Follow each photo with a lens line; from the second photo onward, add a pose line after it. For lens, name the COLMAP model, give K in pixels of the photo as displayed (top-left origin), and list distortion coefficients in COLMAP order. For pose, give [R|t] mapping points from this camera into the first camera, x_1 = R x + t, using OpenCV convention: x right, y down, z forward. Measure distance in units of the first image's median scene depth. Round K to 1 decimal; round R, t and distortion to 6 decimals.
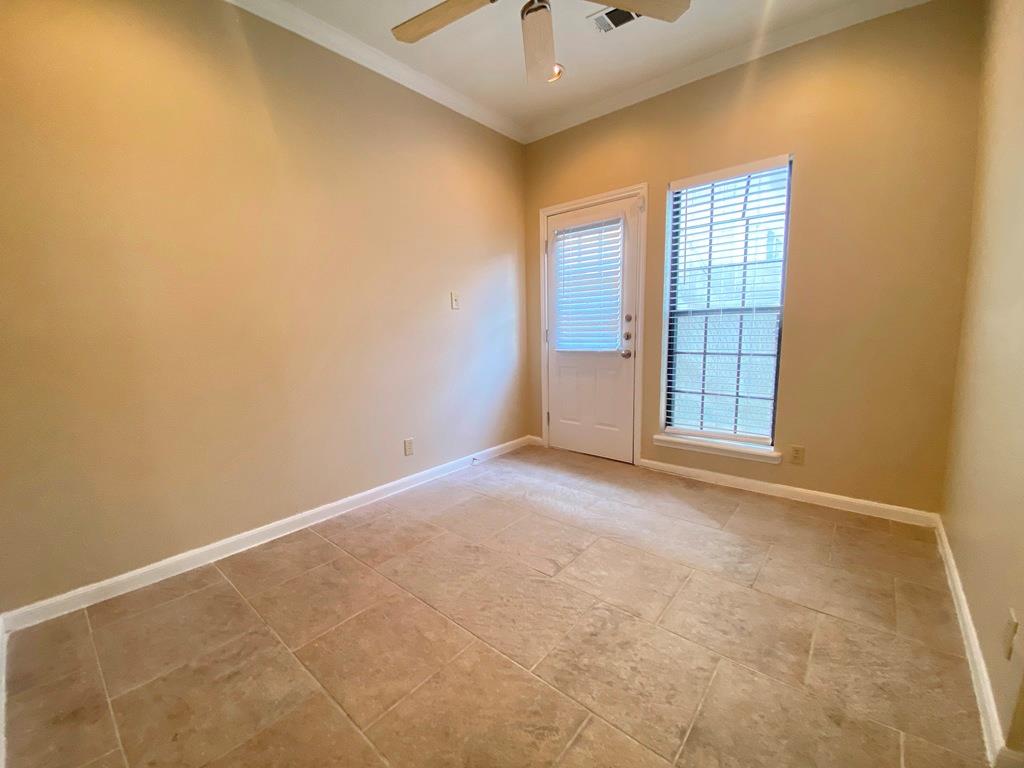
lens RADIAL K [[416.2, 0, 516.6], [0, 416.2, 382.0], [0, 0, 1]] dist [-0.006489, -0.008839]
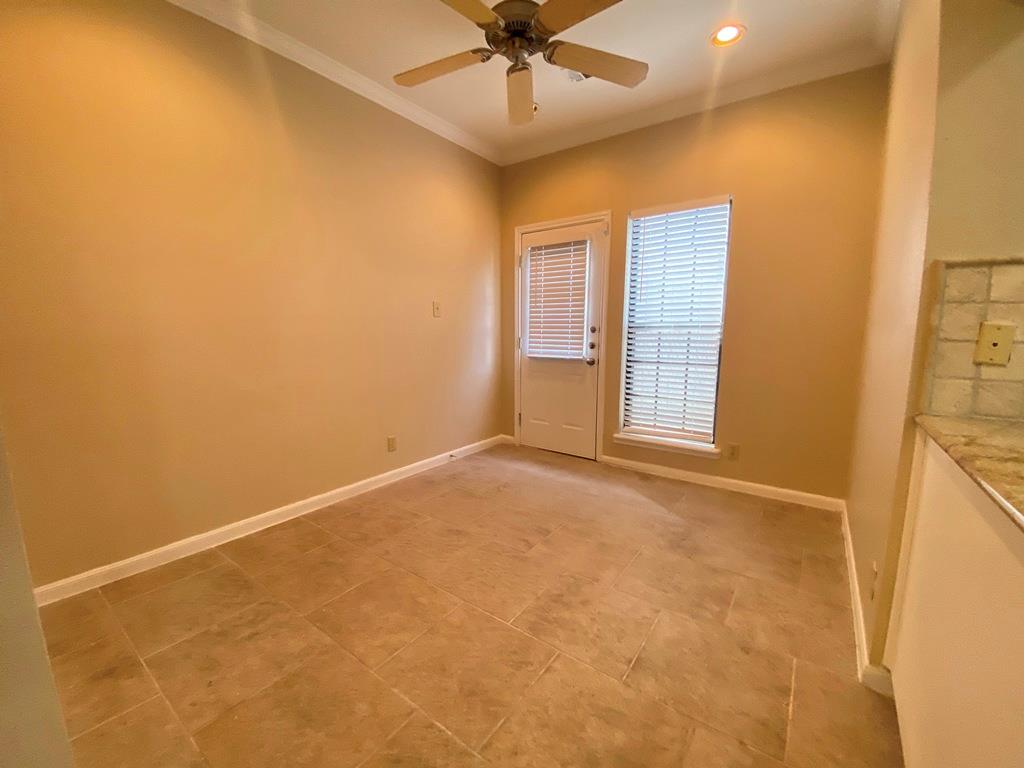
lens RADIAL K [[416.2, 0, 517.7], [0, 416.2, 382.5], [0, 0, 1]] dist [-0.006489, -0.008839]
pose [[0.996461, 0.015441, 0.082625, -0.040066], [-0.015056, 0.999873, -0.005273, -0.002982], [-0.082696, 0.004010, 0.996567, -0.167888]]
